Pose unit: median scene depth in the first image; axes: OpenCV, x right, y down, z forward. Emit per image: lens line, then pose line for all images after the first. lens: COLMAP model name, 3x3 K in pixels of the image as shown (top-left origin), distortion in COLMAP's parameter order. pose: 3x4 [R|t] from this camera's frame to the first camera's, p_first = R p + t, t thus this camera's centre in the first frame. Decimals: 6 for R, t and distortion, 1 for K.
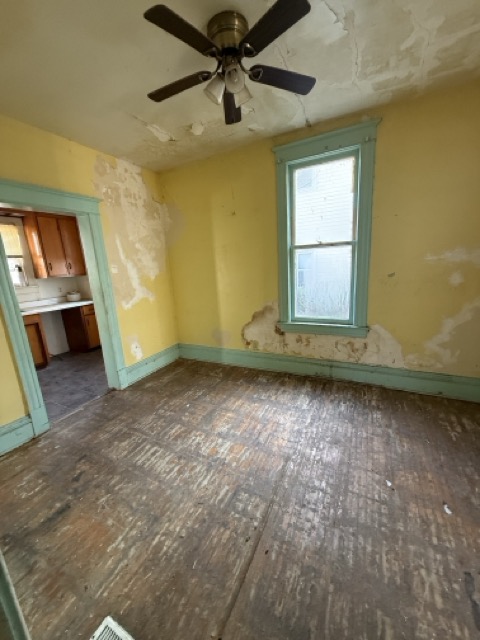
lens RADIAL K [[254.3, 0, 240.8], [0, 254.3, 319.3], [0, 0, 1]] dist [-0.000277, 0.000134]
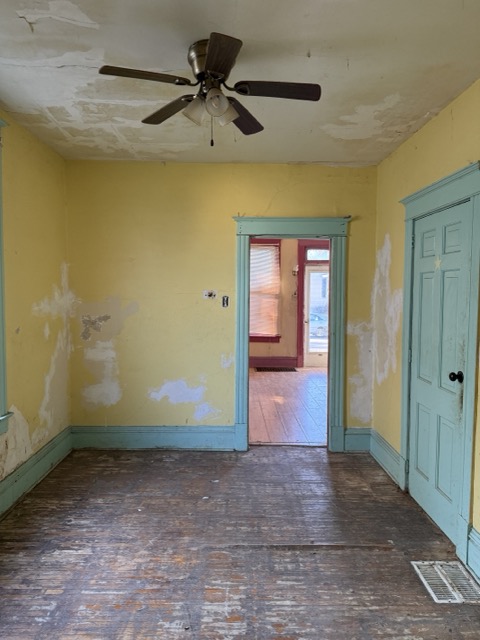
lens RADIAL K [[449.9, 0, 236.8], [0, 449.9, 319.7], [0, 0, 1]] dist [0.055632, -0.065598]
pose [[-0.464617, 0.000394, 0.885511, -1.154932], [0.217078, 0.969537, 0.113467, -0.297436], [-0.858492, 0.244944, -0.450549, 1.433028]]
